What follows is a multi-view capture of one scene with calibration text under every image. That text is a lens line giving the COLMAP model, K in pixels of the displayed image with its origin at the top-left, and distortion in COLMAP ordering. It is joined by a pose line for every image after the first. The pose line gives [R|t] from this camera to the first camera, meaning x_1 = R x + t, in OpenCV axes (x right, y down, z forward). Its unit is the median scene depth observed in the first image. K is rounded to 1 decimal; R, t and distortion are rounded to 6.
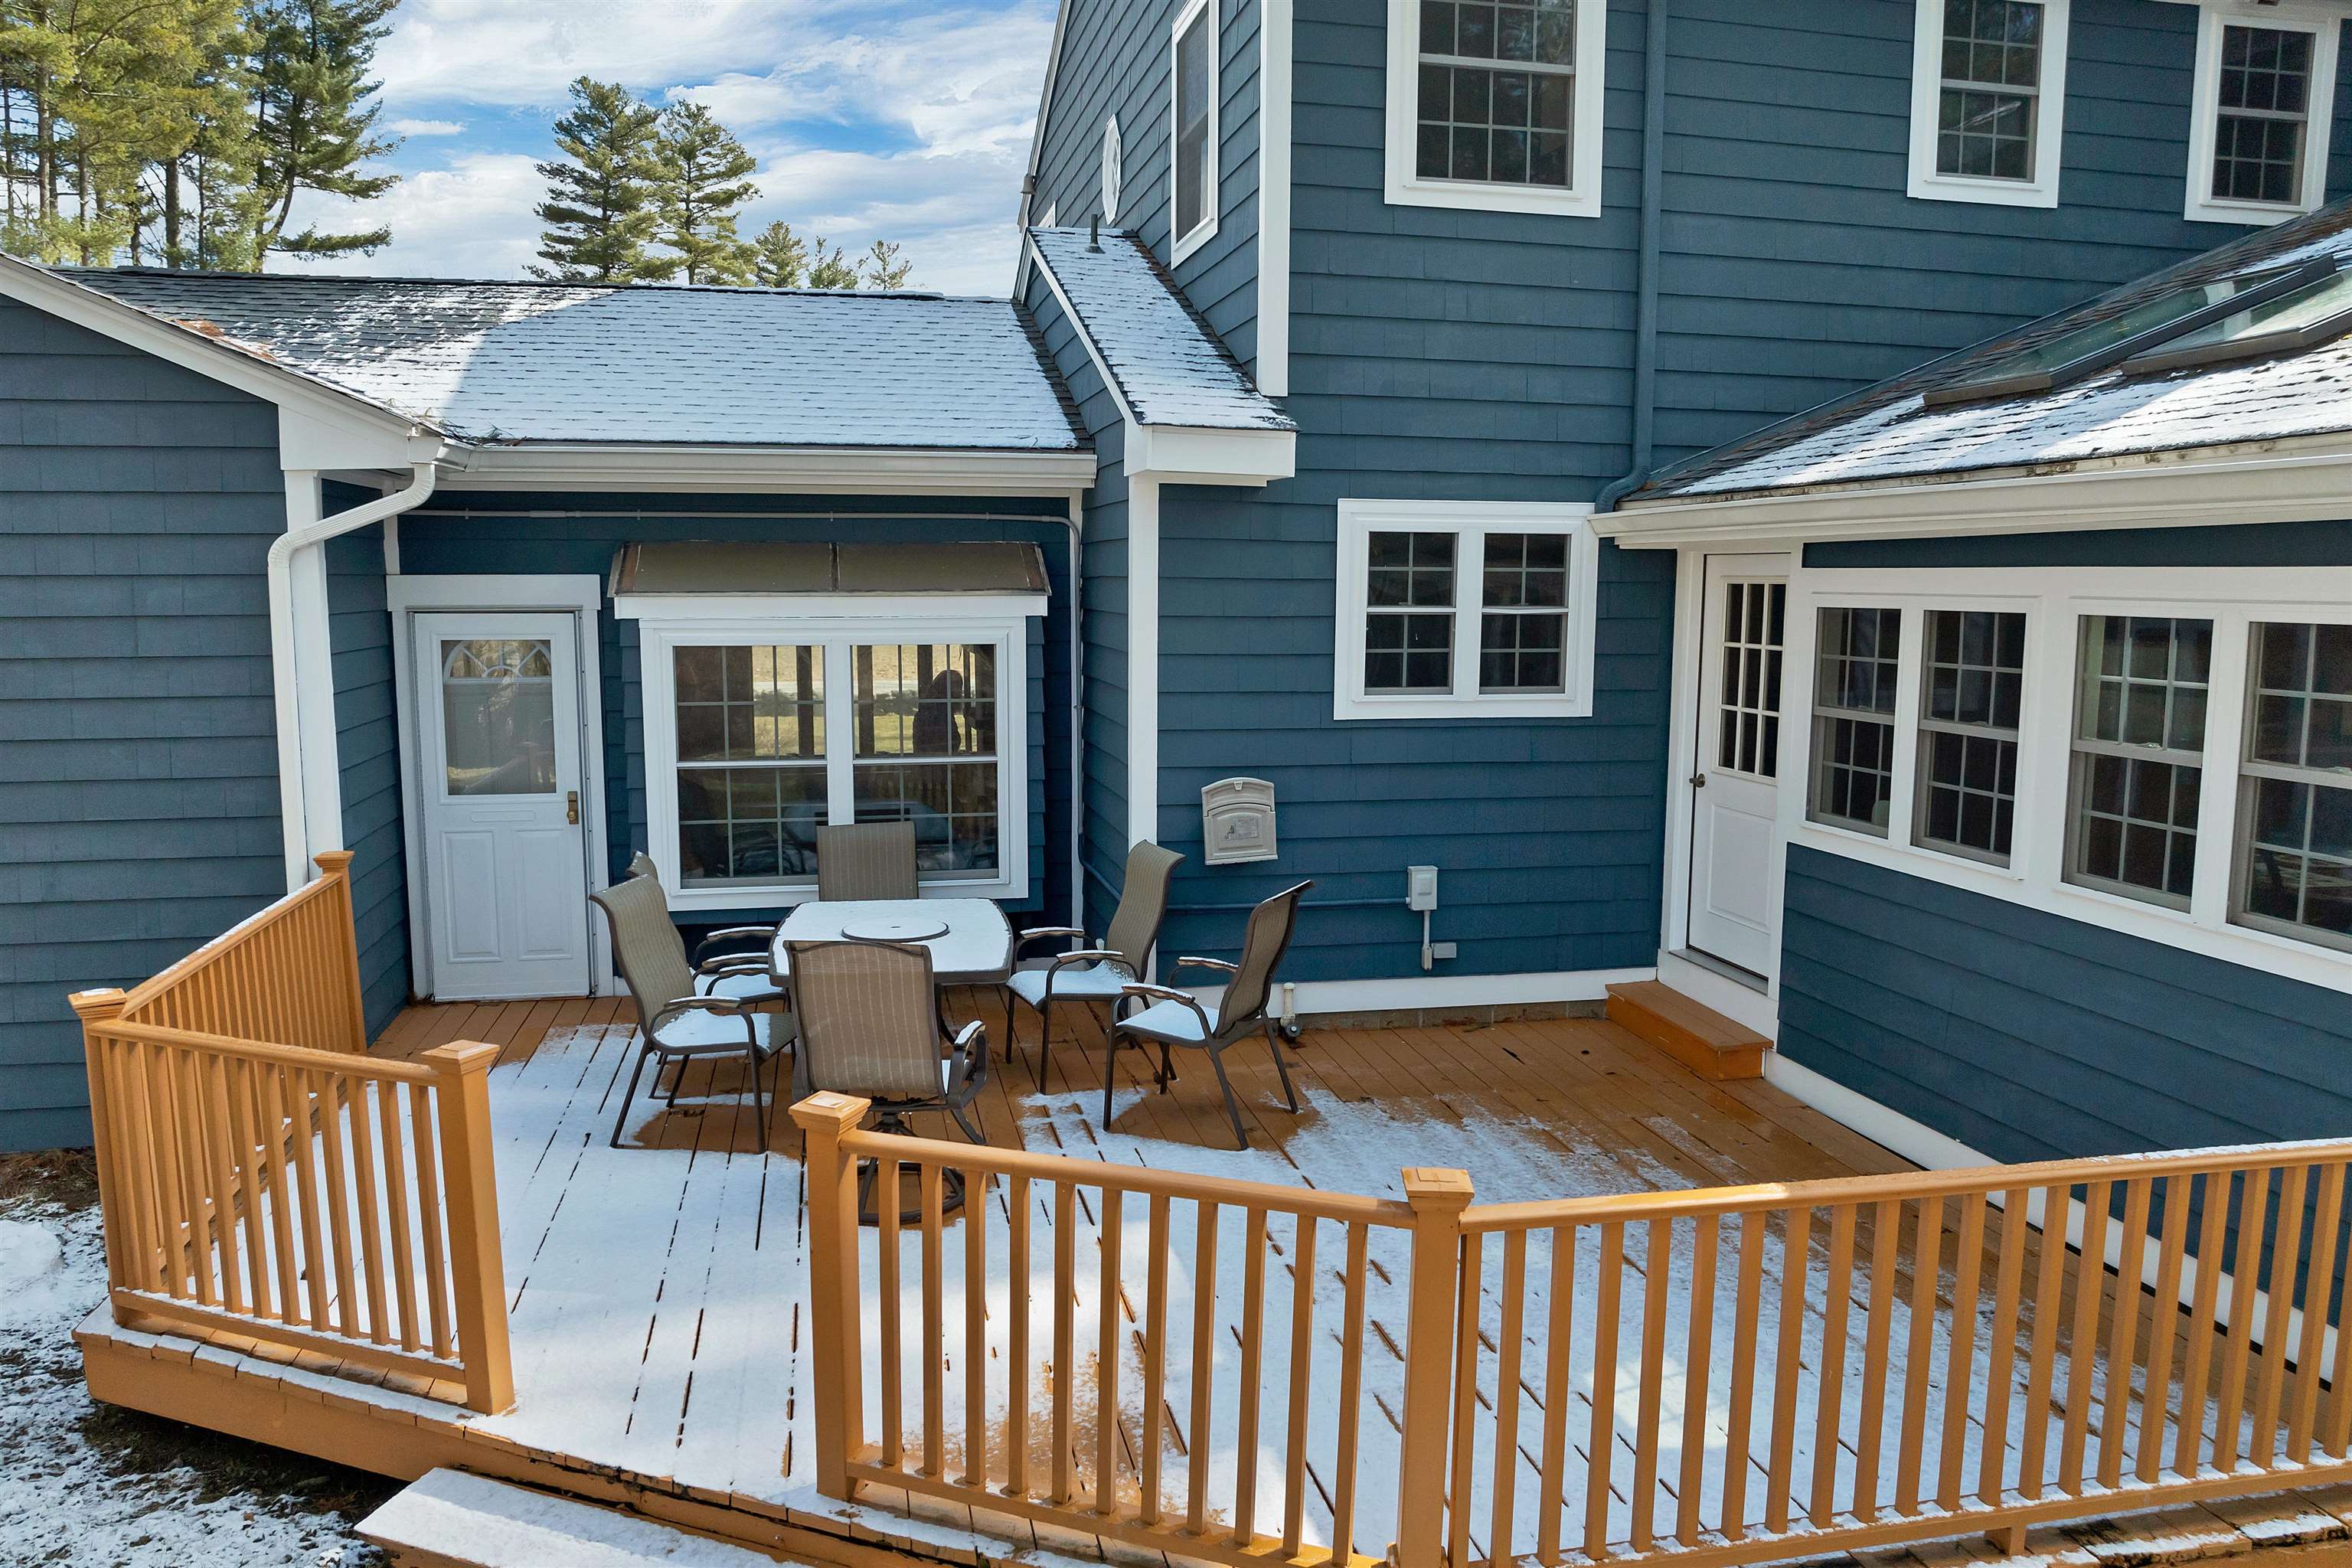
lens RADIAL K [[1684.7, 0, 1172.9], [0, 1684.7, 796.6], [0, 0, 1]] dist [-0.007960, -0.052222]
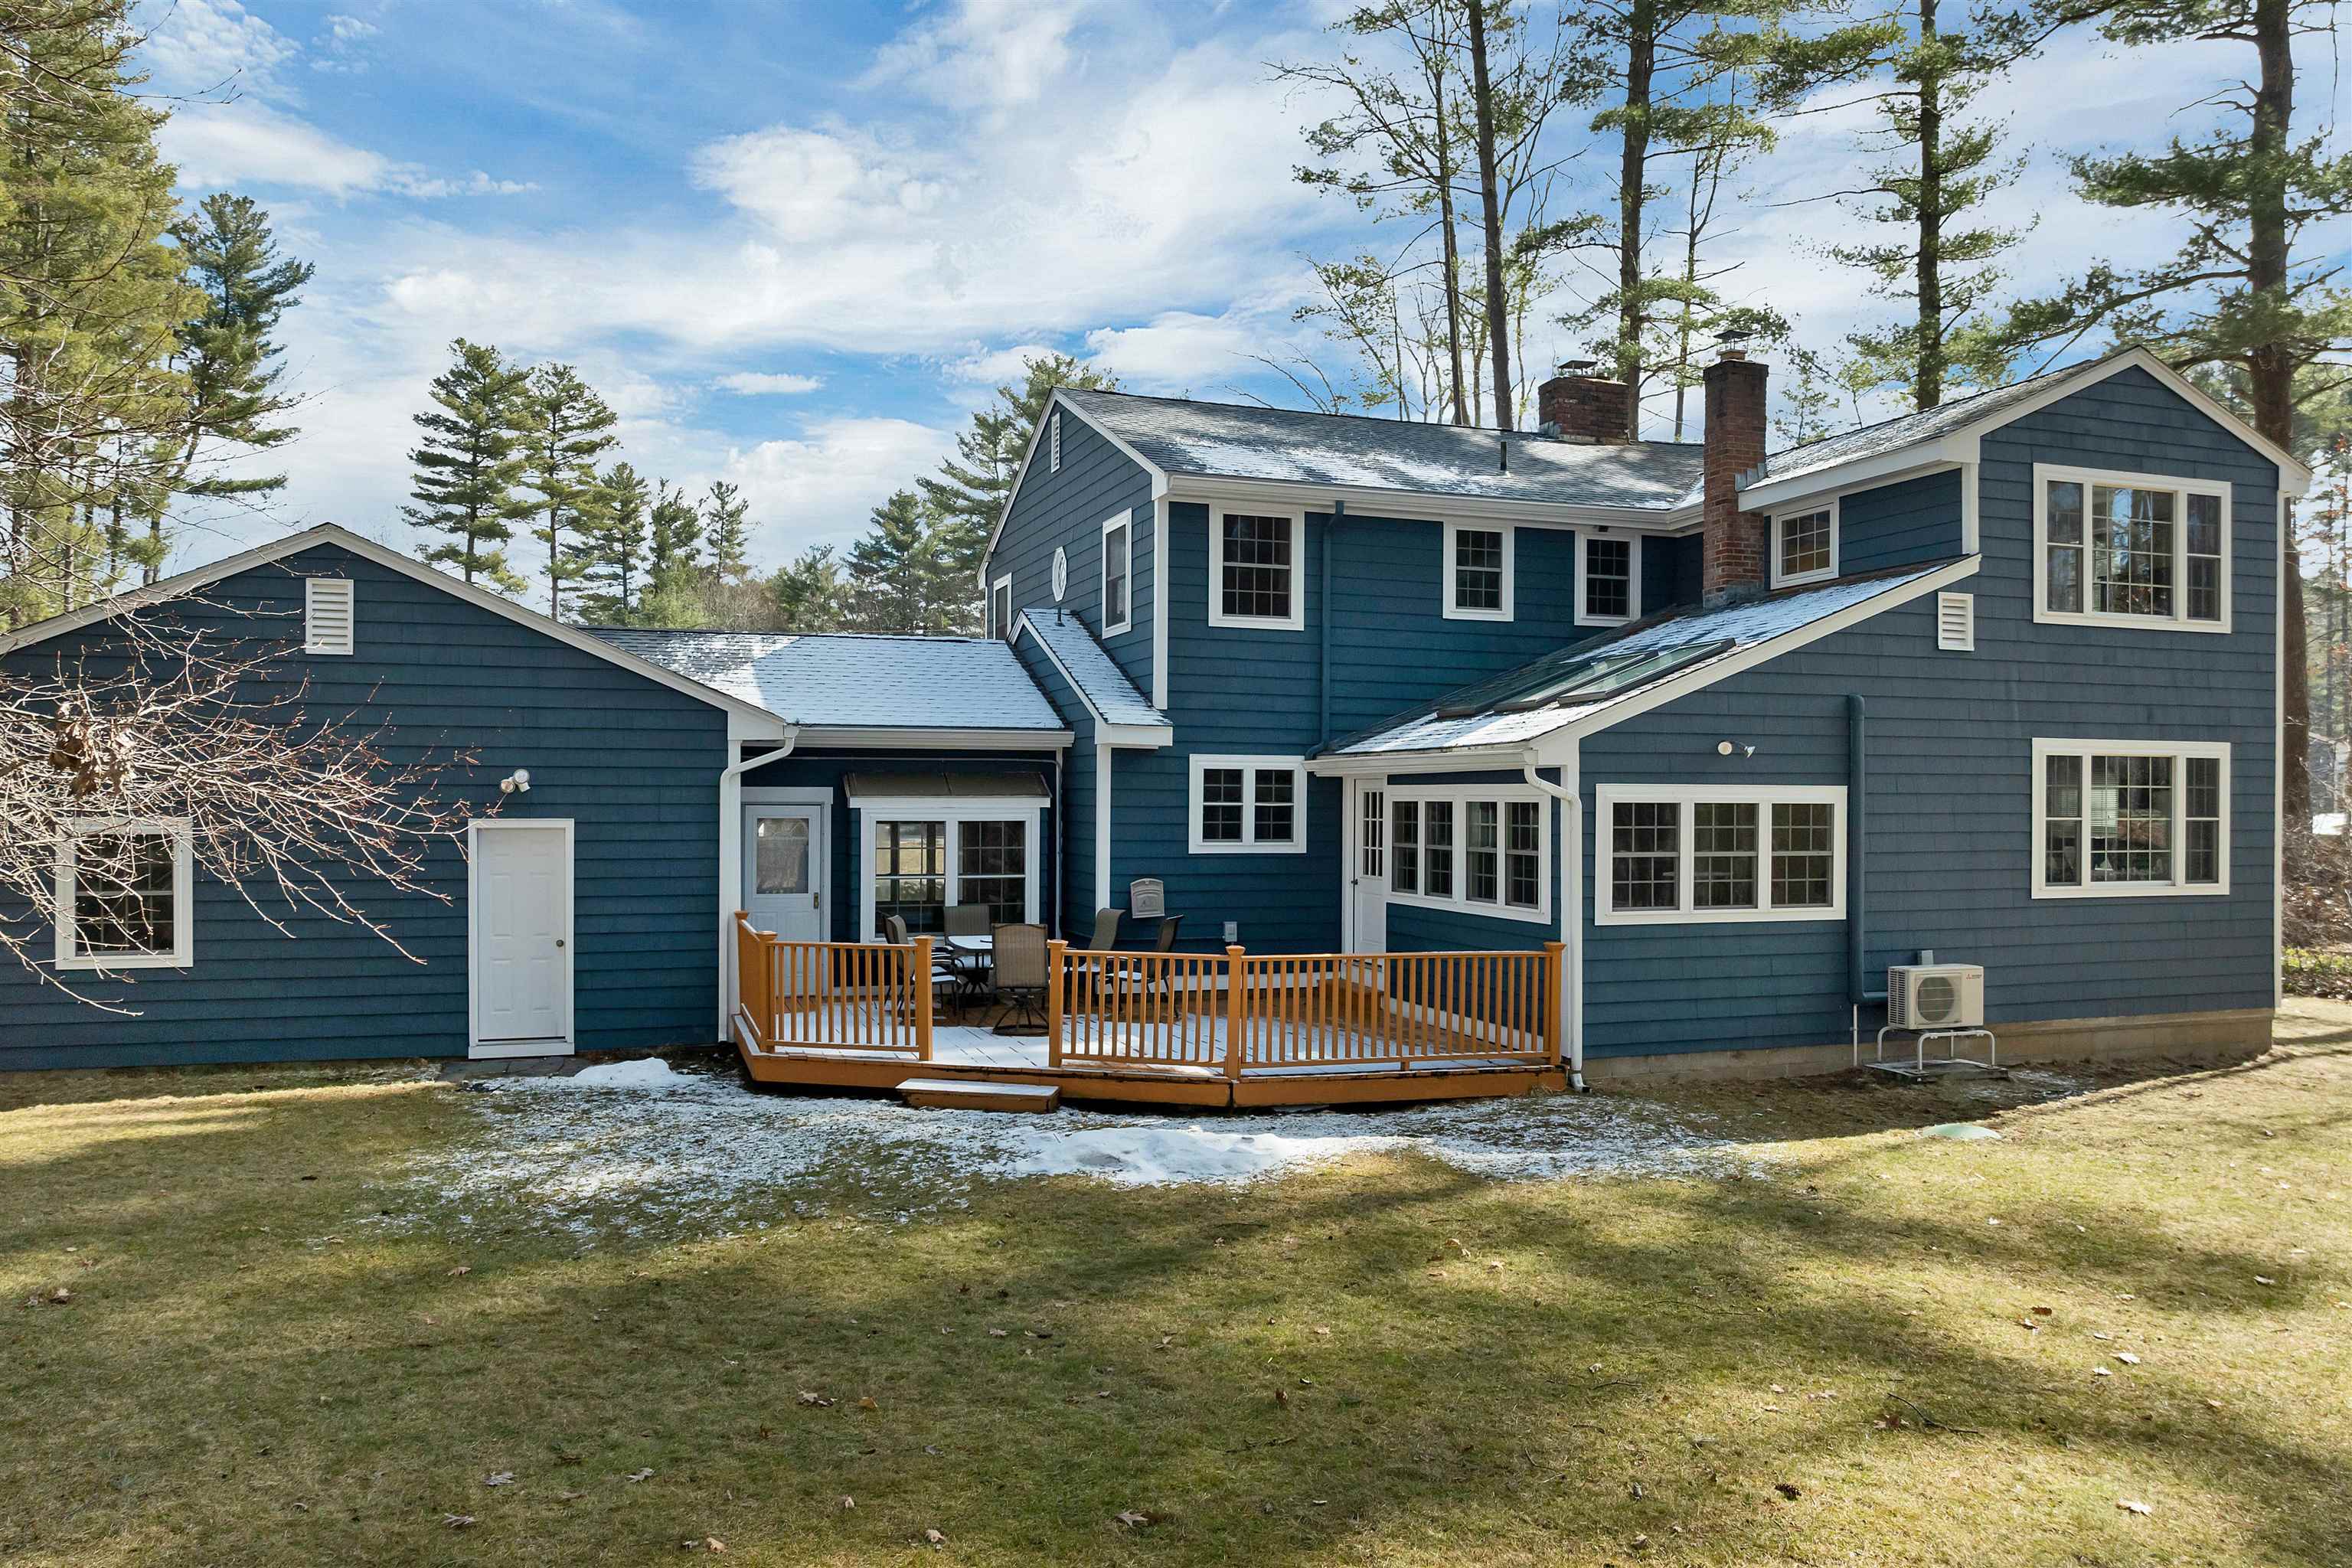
lens RADIAL K [[1684.7, 0, 1172.9], [0, 1684.7, 796.6], [0, 0, 1]] dist [-0.007960, -0.052222]
pose [[0.993383, 0.001393, 0.114838, -0.164185], [0.013298, 0.991806, -0.127059, 0.147550], [-0.114074, 0.127745, 0.985225, -1.082755]]
